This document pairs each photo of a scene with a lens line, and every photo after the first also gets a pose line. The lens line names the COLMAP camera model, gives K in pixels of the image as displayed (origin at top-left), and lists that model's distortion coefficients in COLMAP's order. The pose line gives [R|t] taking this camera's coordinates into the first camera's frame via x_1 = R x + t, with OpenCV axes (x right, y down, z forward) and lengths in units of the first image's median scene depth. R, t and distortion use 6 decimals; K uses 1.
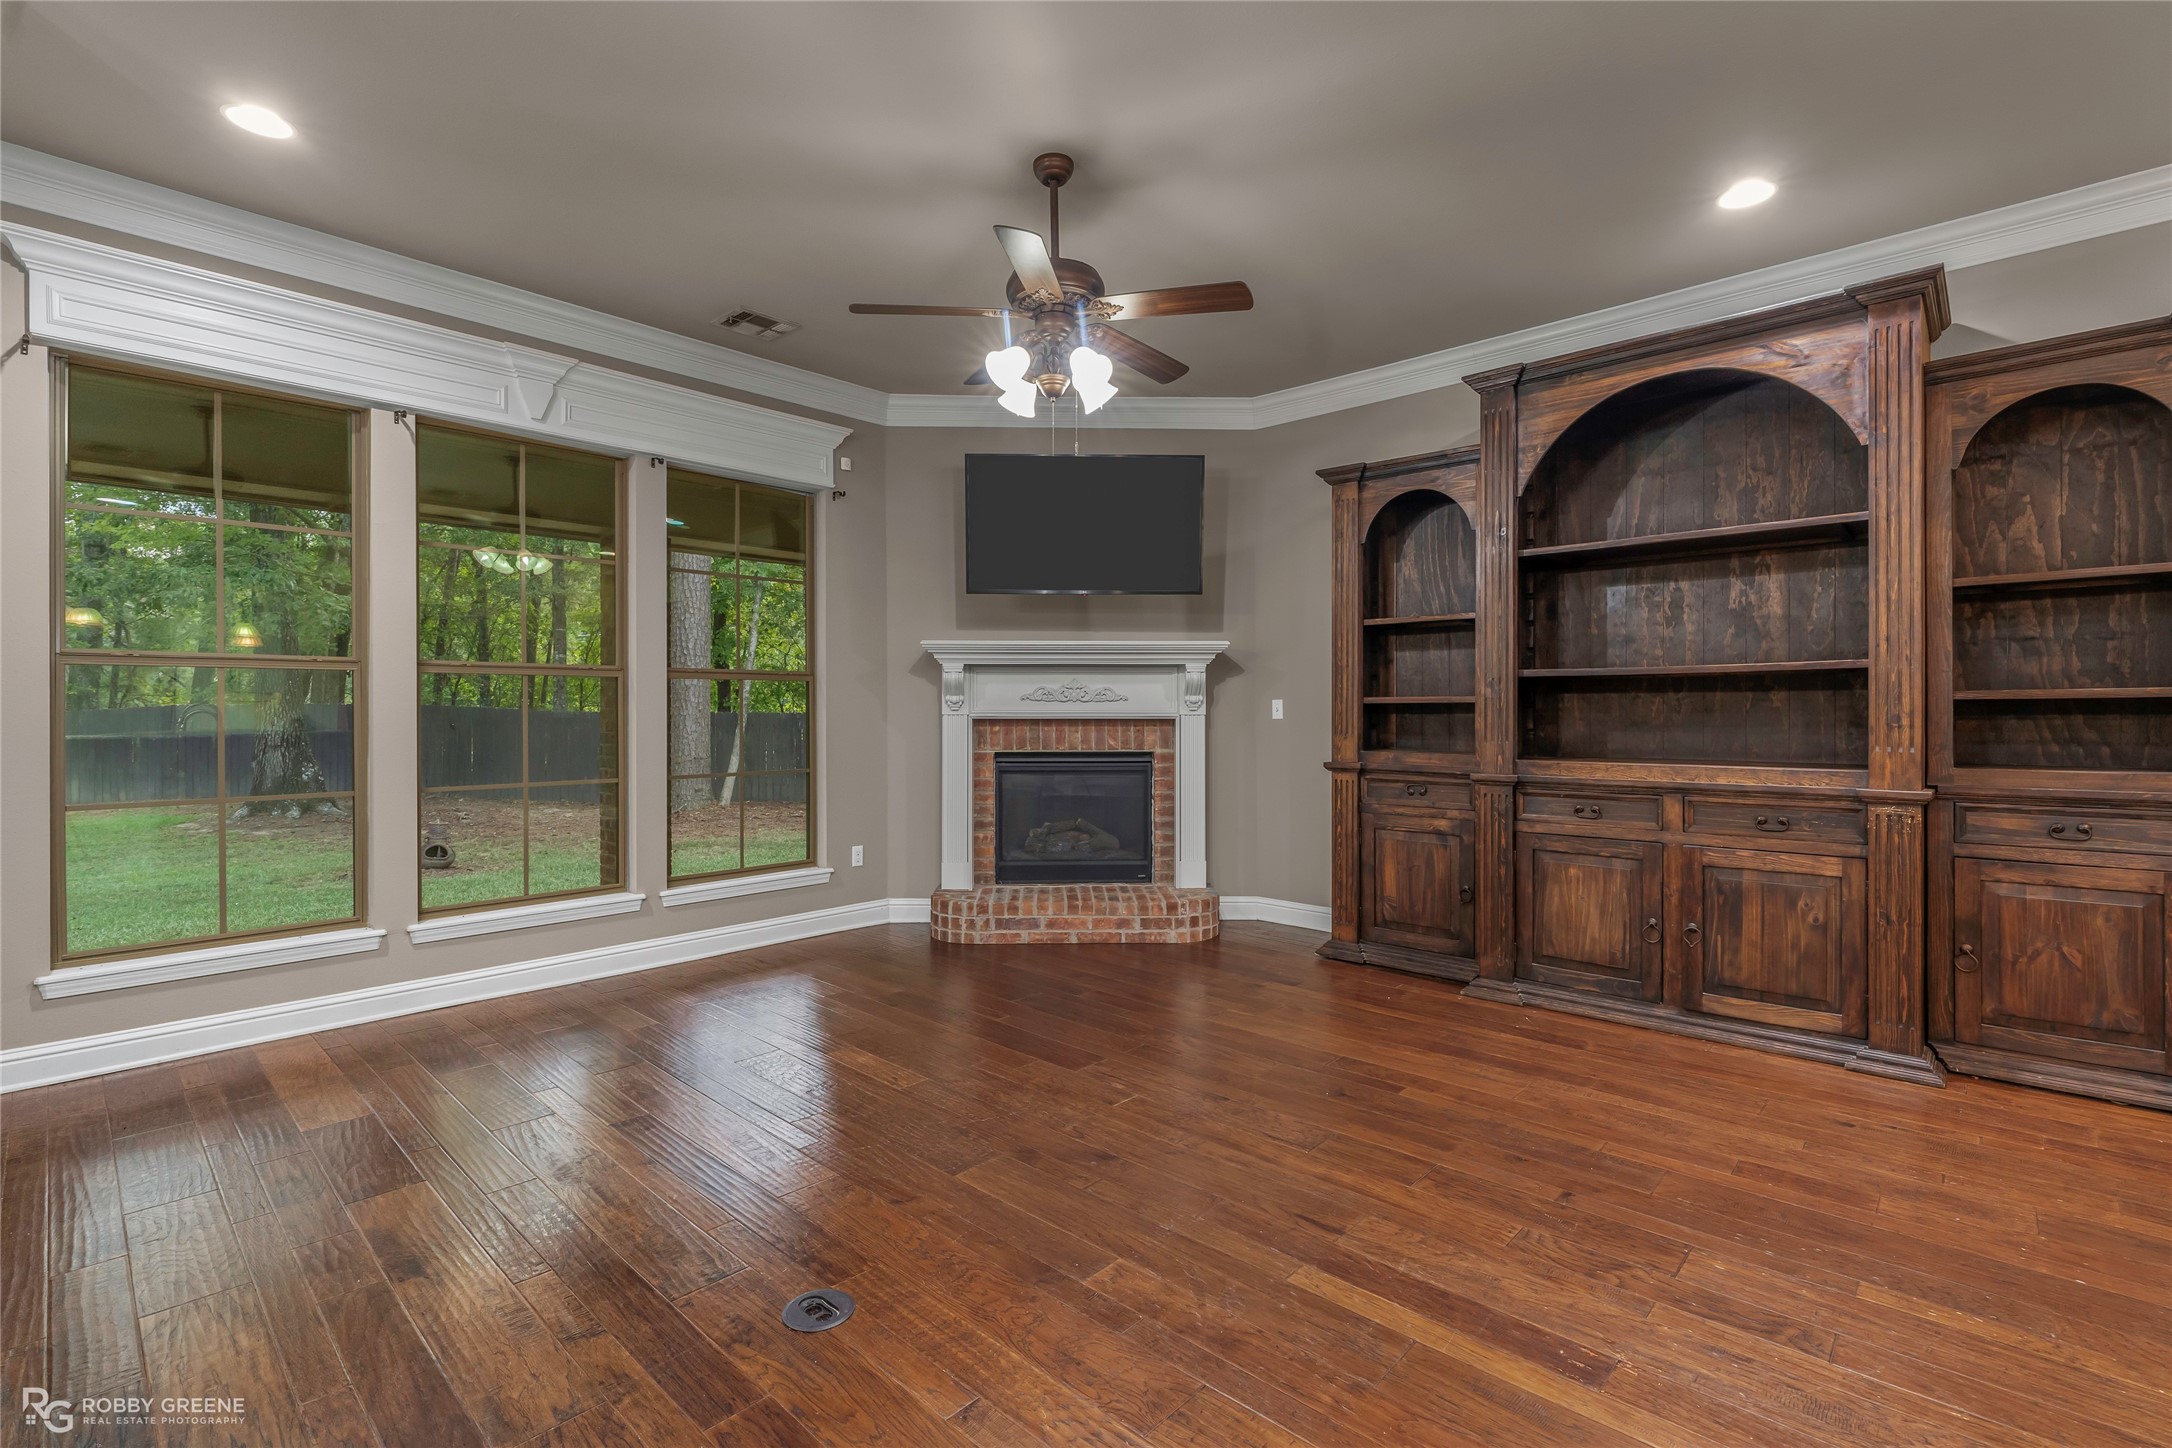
lens RADIAL K [[979.0, 0, 1084.4], [0, 979.0, 710.0], [0, 0, 1]] dist [-0.012933, 0.007112]
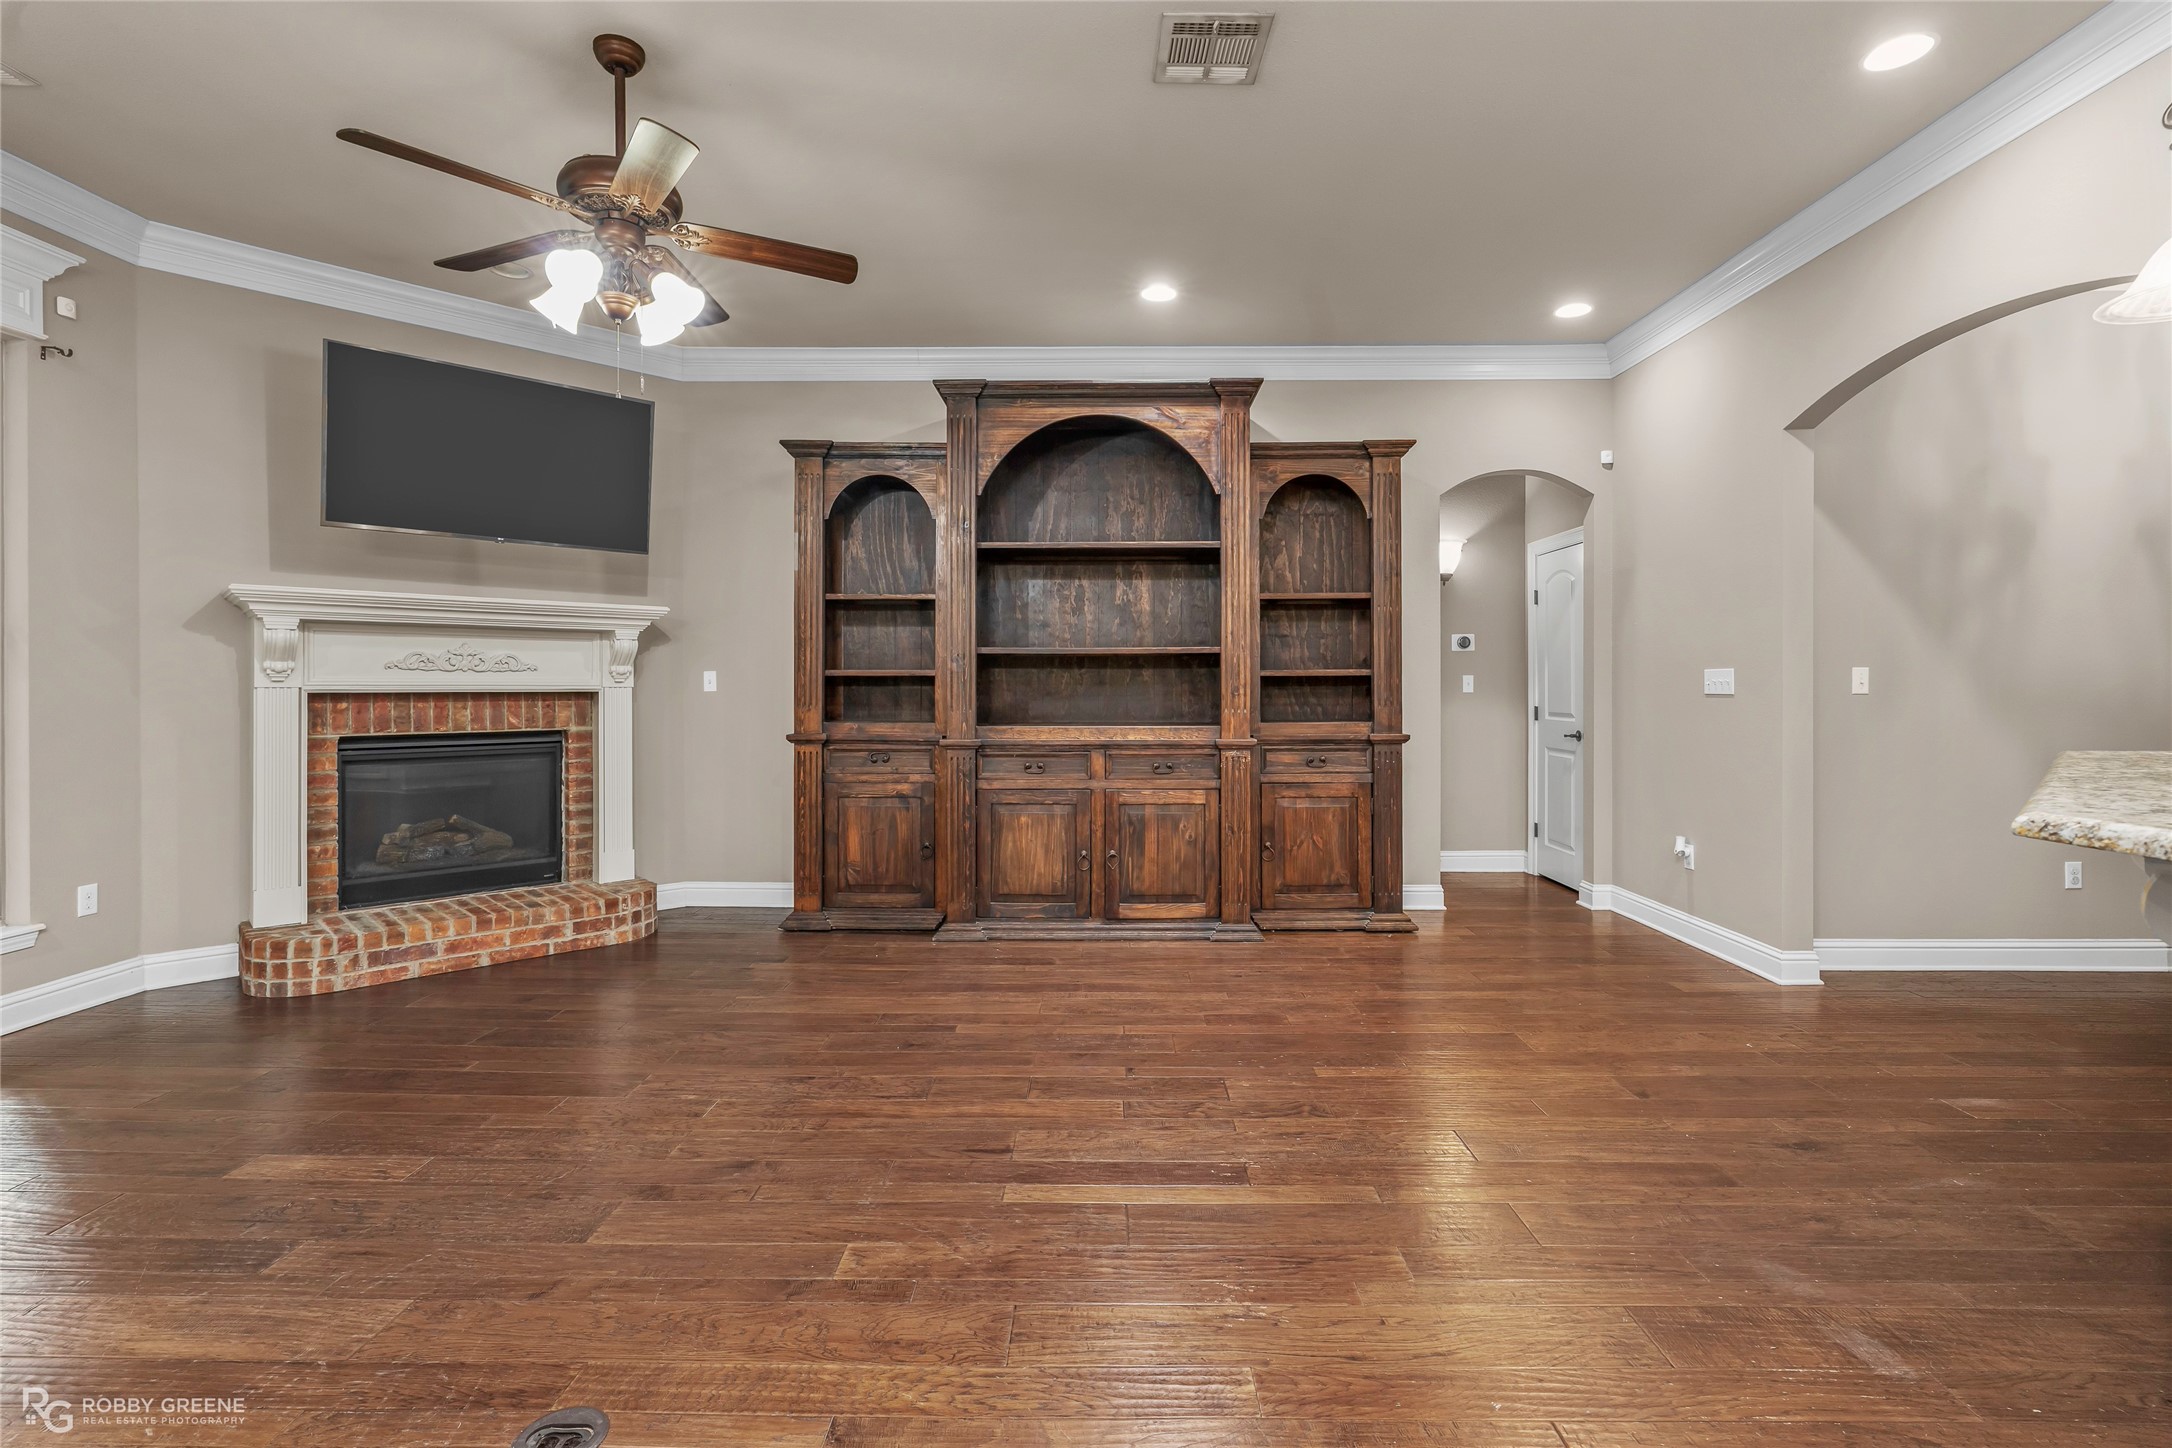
lens RADIAL K [[988.9, 0, 1092.3], [0, 988.9, 684.7], [0, 0, 1]] dist [-0.004768, 0.000603]
pose [[0.739212, 0.000544, 0.673472, -0.239971], [-0.002023, 0.999997, 0.001413, 0.000425], [-0.673469, -0.002407, 0.739211, 0.057405]]
